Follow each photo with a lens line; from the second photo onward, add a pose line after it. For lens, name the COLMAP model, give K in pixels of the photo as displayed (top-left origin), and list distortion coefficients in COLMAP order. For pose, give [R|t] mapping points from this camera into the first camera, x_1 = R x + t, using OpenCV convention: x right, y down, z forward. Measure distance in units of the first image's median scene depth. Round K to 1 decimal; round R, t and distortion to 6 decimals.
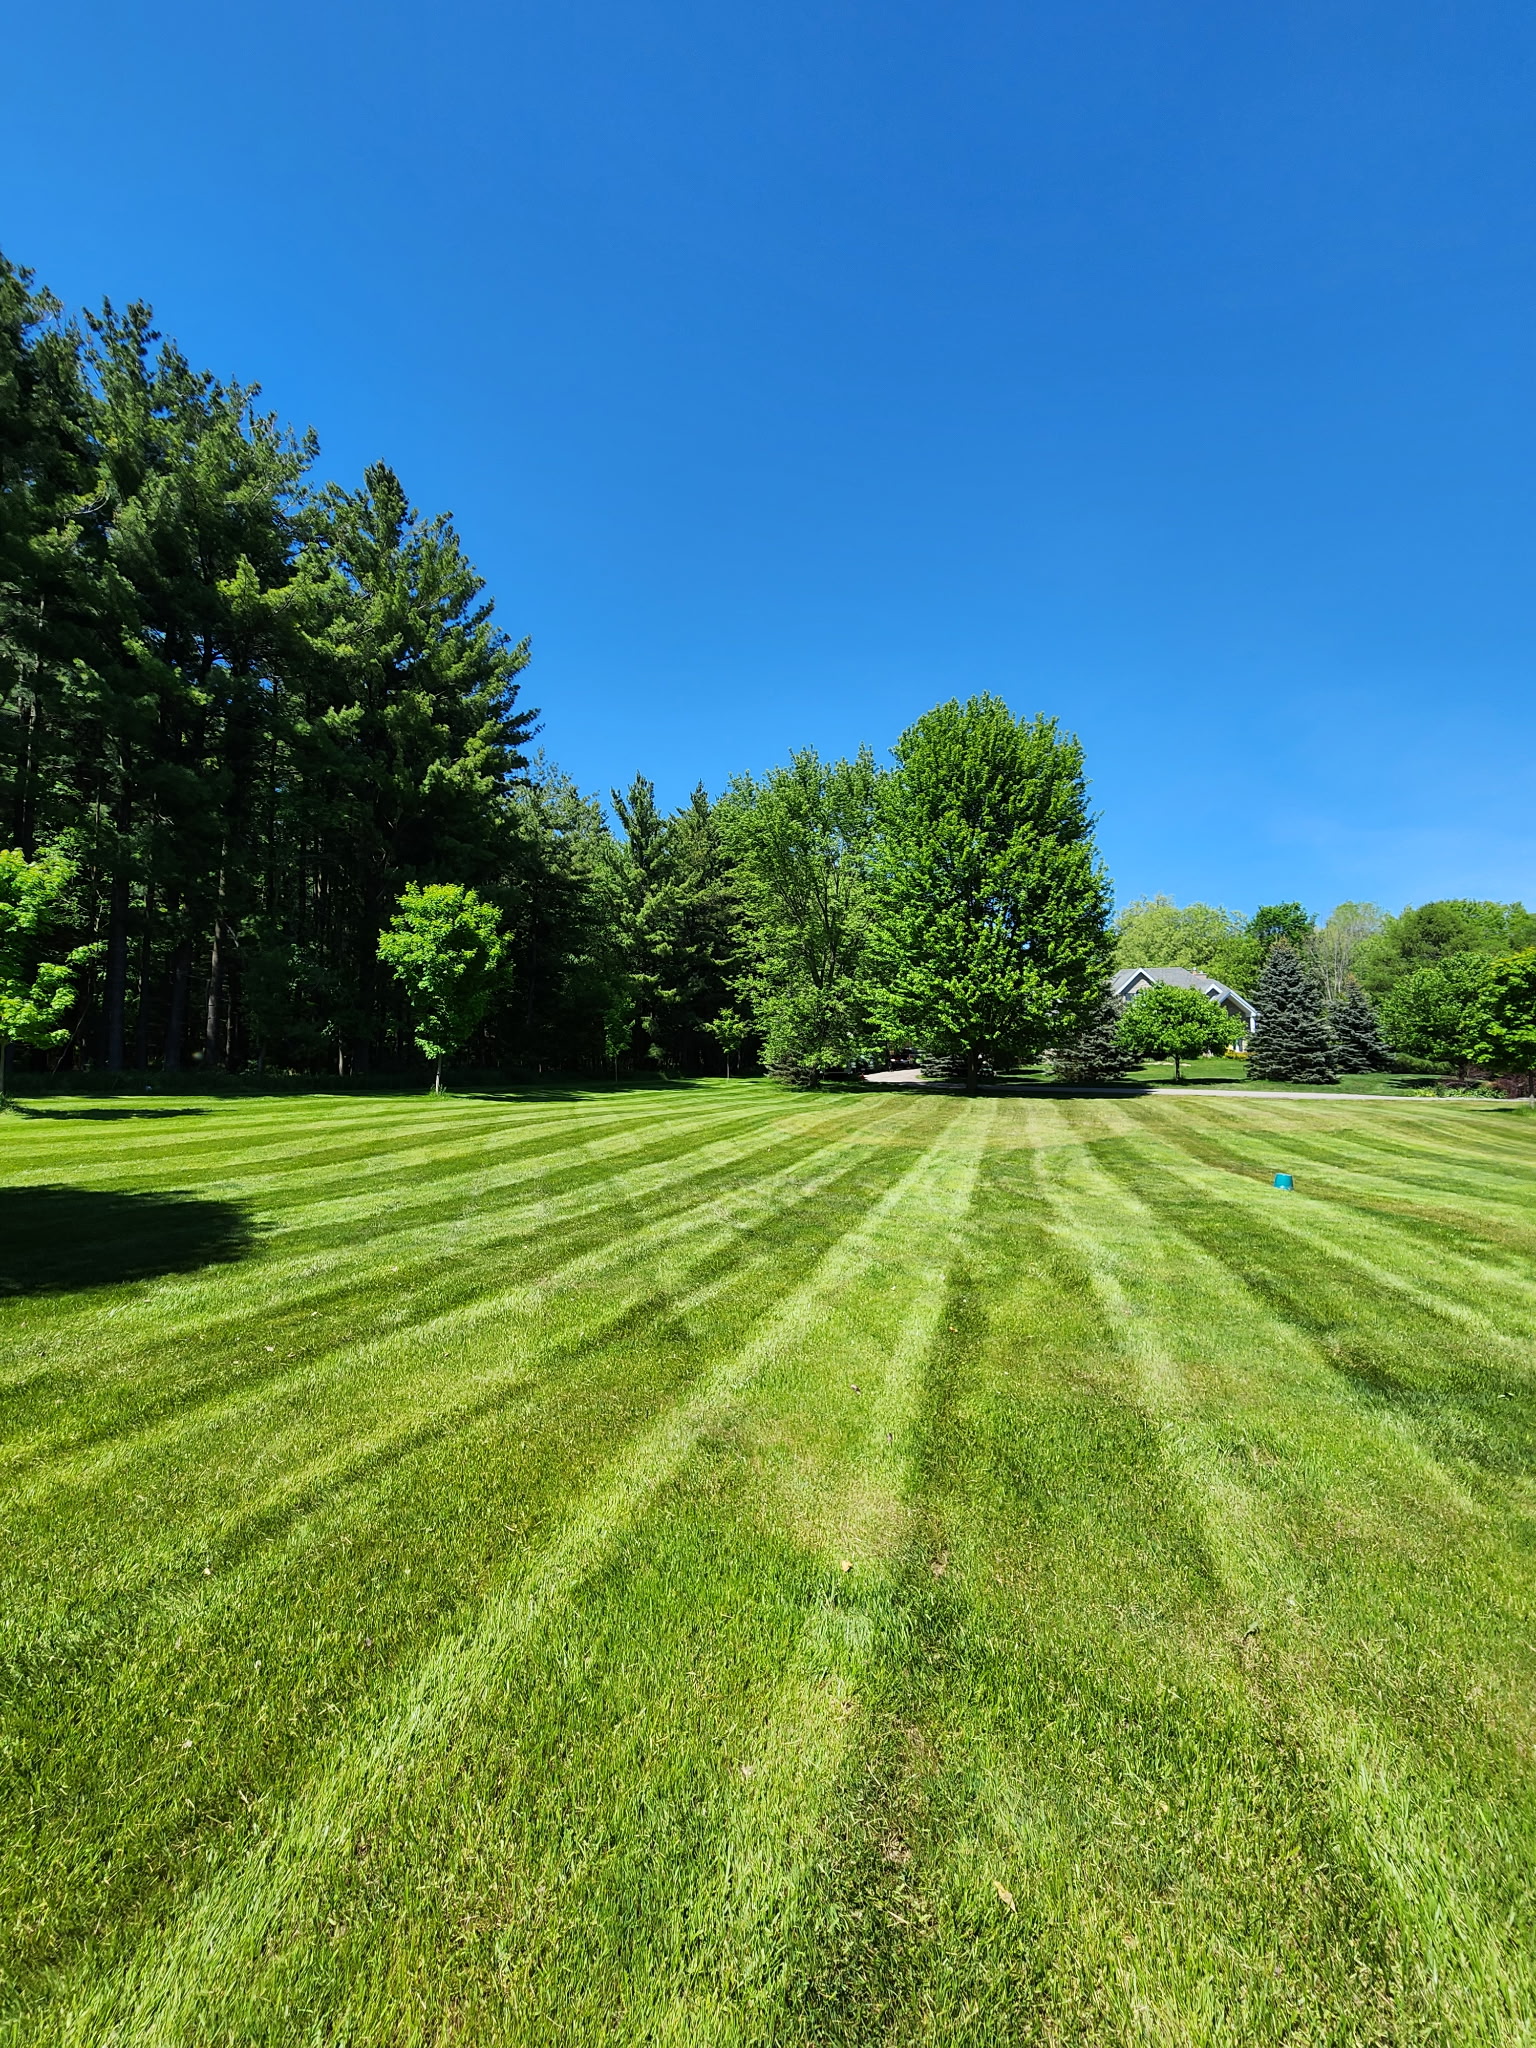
lens RADIAL K [[821.9, 0, 768.8], [0, 821.9, 1003.2], [0, 0, 1]] dist [0.012113, -0.008727]
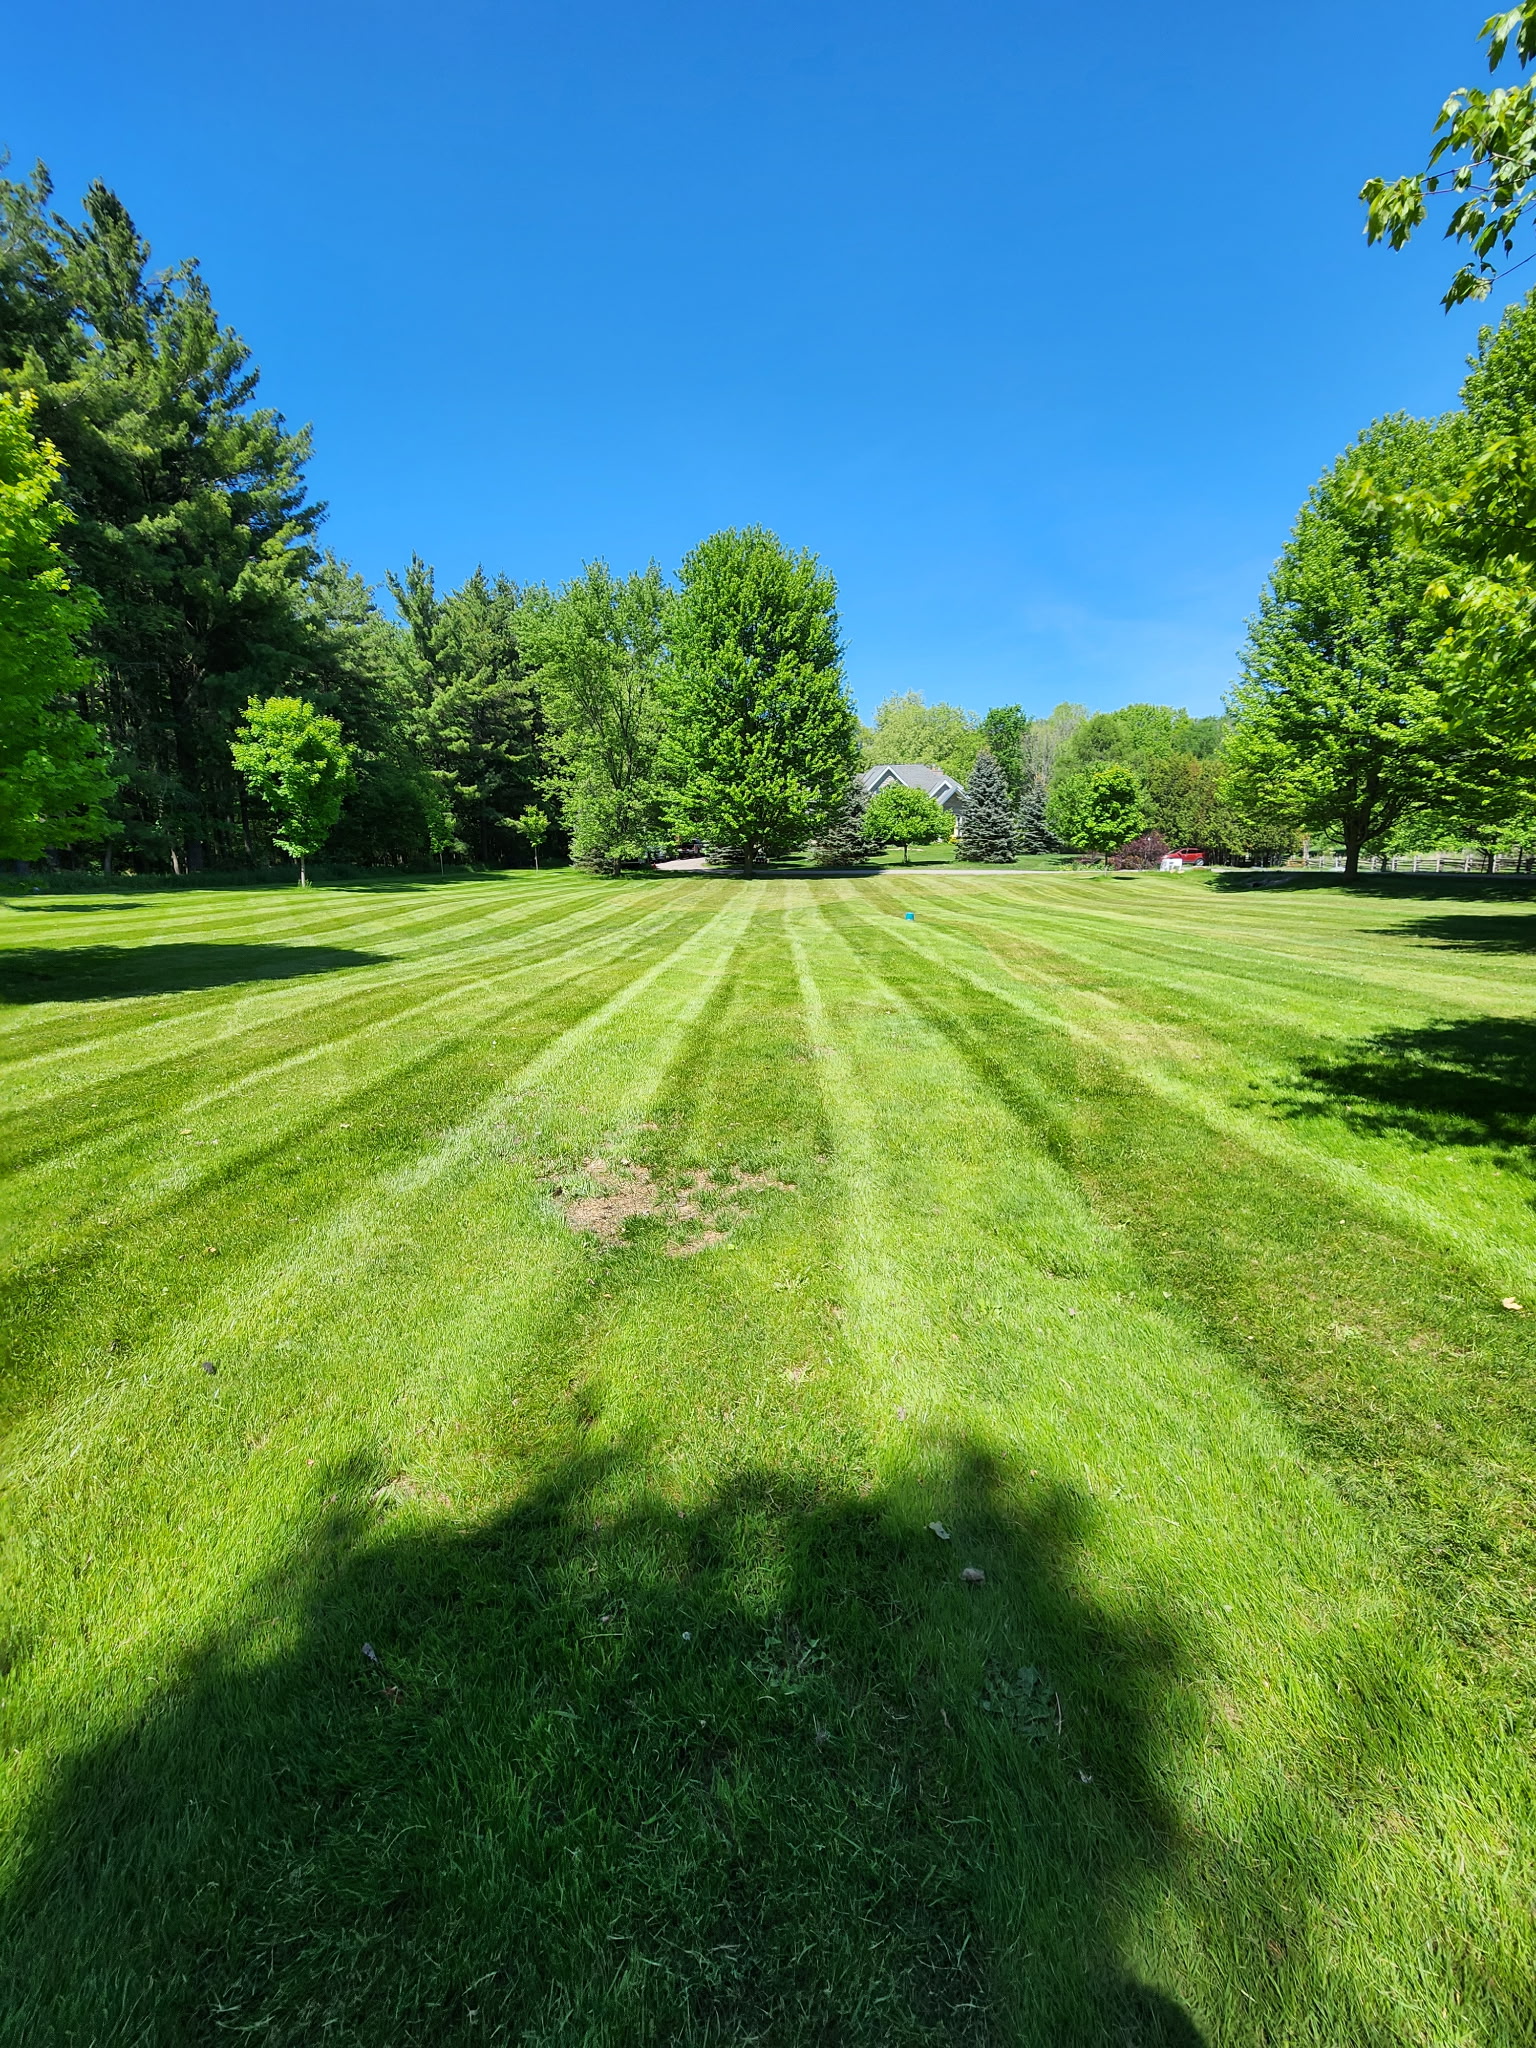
lens RADIAL K [[821.9, 0, 768.8], [0, 821.9, 1003.2], [0, 0, 1]] dist [0.012113, -0.008727]
pose [[0.965247, -0.064768, 0.253187, -0.056743], [-0.001024, 0.967858, 0.251494, -0.021009], [-0.261338, -0.243013, 0.934156, -0.244066]]
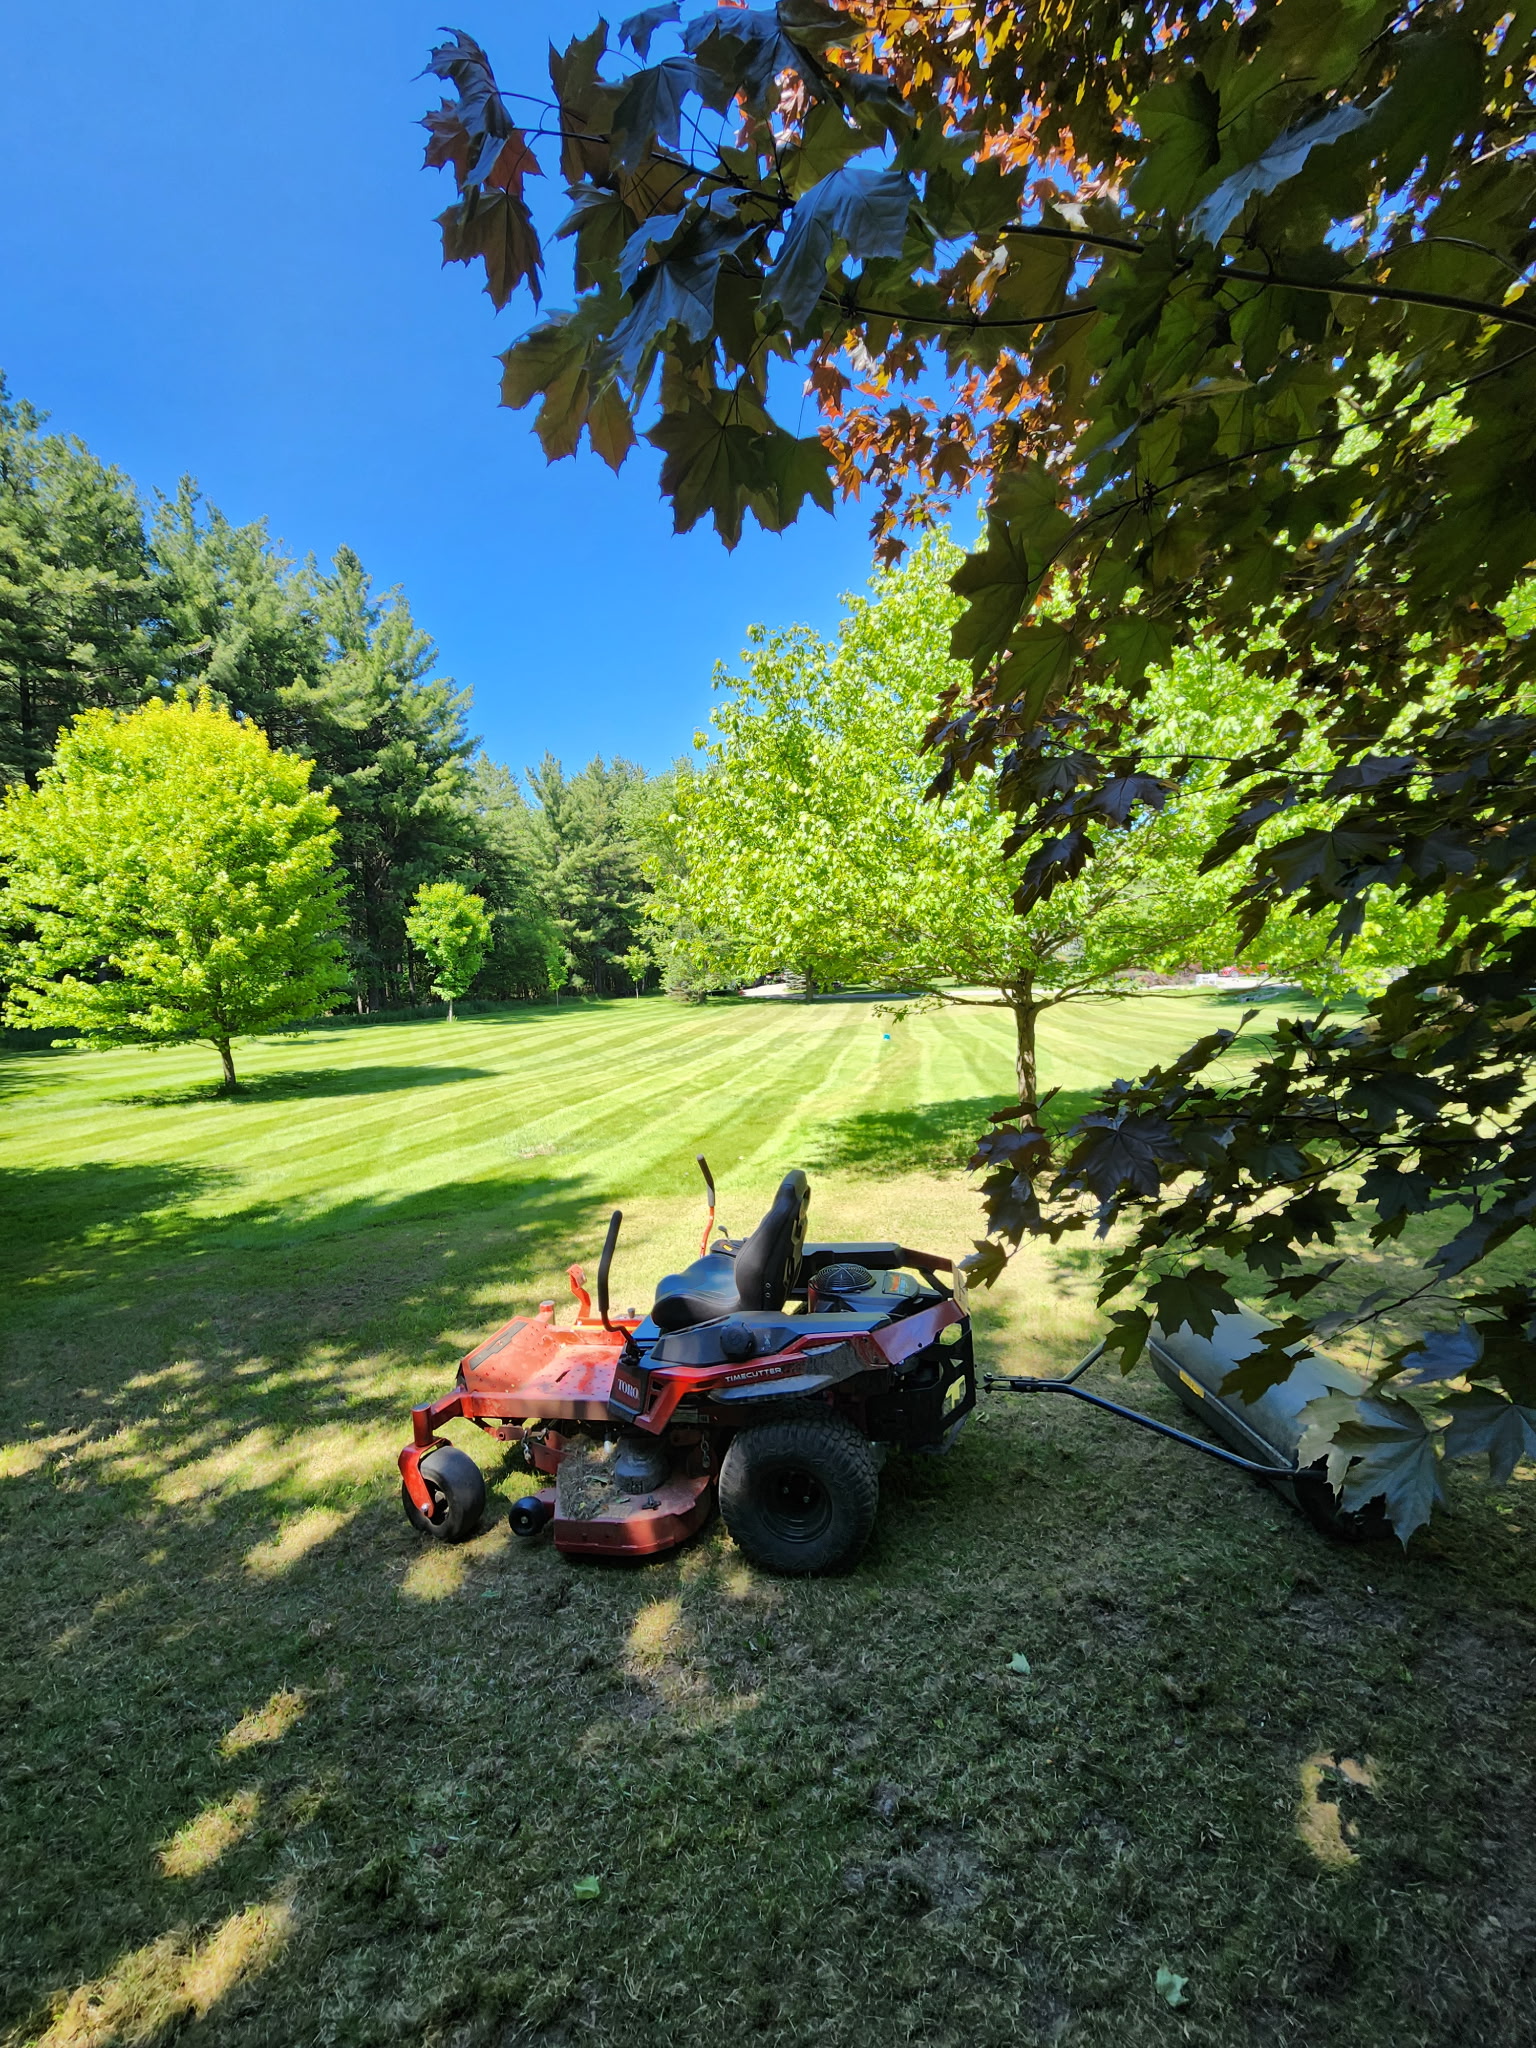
lens RADIAL K [[821.9, 0, 768.8], [0, 821.9, 1003.2], [0, 0, 1]] dist [0.012113, -0.008727]
pose [[0.991506, -0.052646, 0.118933, 0.002334], [0.039520, 0.993129, 0.110148, -0.055634], [-0.123915, -0.104512, 0.986774, -0.458593]]
